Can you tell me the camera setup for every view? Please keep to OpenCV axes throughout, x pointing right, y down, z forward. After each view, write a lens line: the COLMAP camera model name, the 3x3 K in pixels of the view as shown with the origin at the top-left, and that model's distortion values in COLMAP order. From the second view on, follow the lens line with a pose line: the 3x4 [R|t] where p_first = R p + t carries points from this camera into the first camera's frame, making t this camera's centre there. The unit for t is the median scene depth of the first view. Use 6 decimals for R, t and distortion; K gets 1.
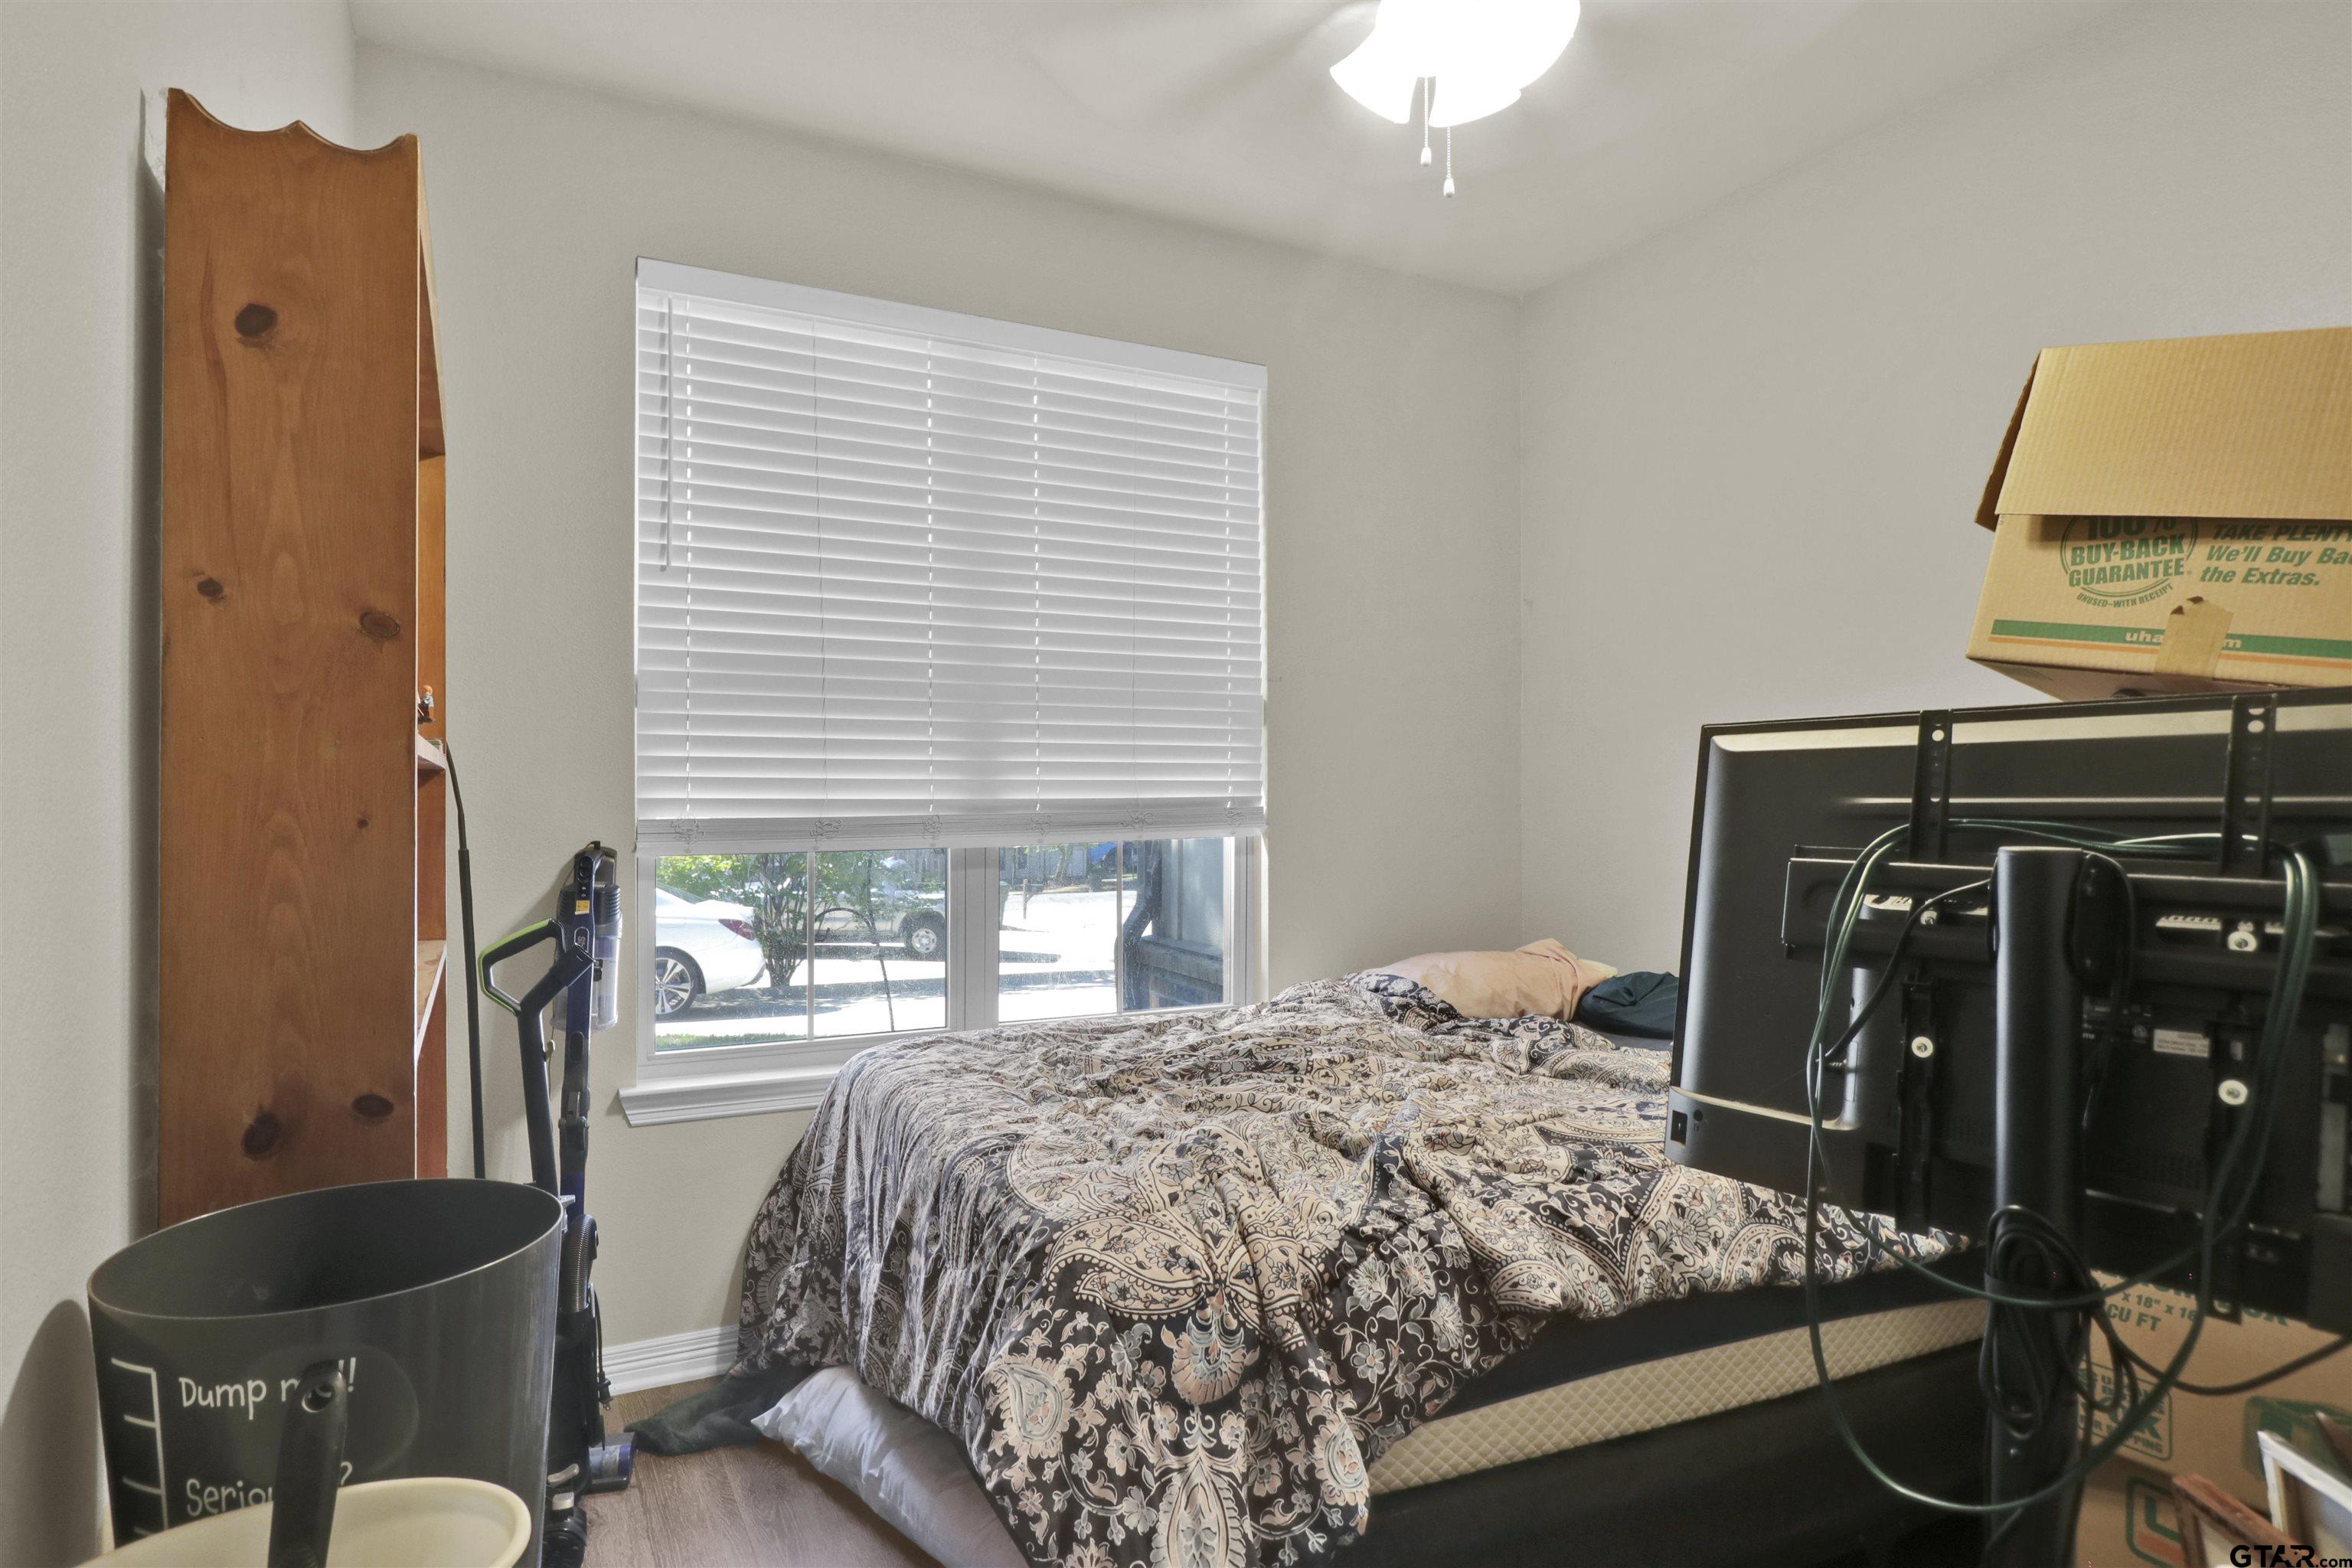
lens RADIAL K [[1331.1, 0, 1176.0], [0, 1331.1, 784.0], [0, 0, 1]] dist [0.001189, -0.001635]
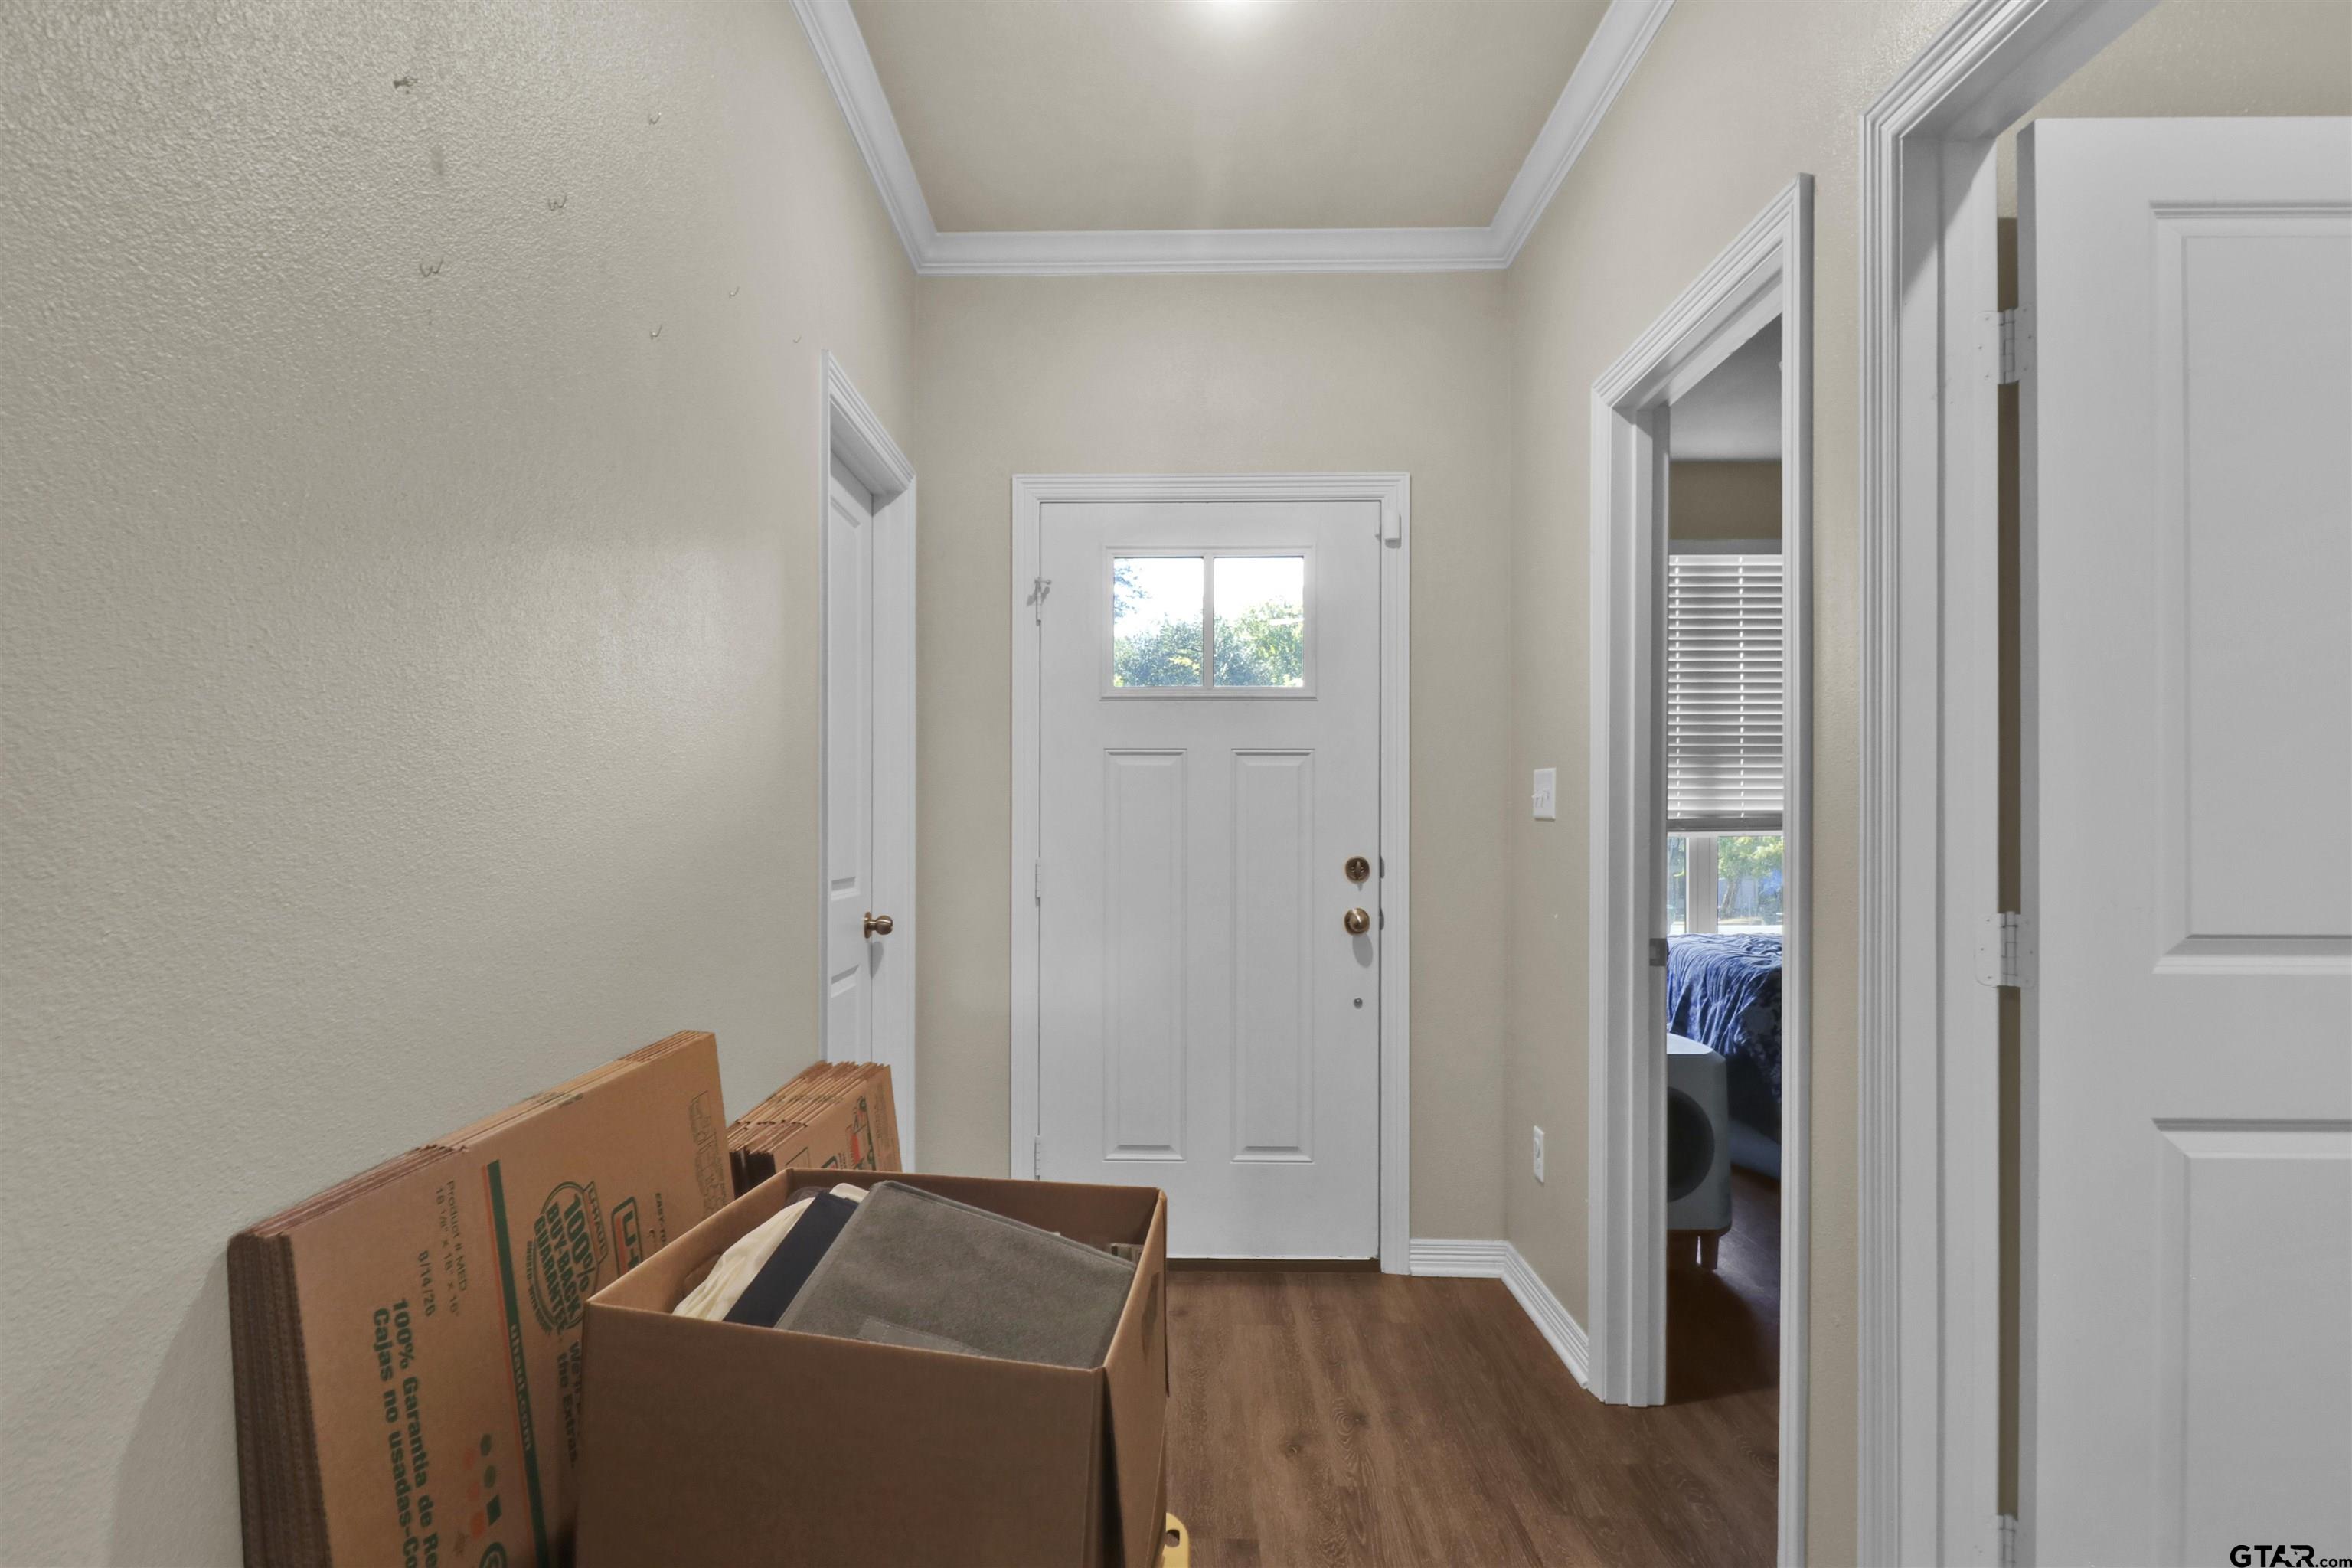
lens RADIAL K [[1331.1, 0, 1176.0], [0, 1331.1, 784.0], [0, 0, 1]] dist [0.001189, -0.001635]
pose [[0.886888, -0.000113, -0.461985, 0.064814], [-0.006347, 0.999903, -0.012429, 0.005394], [0.461942, 0.013955, 0.886800, -1.313855]]
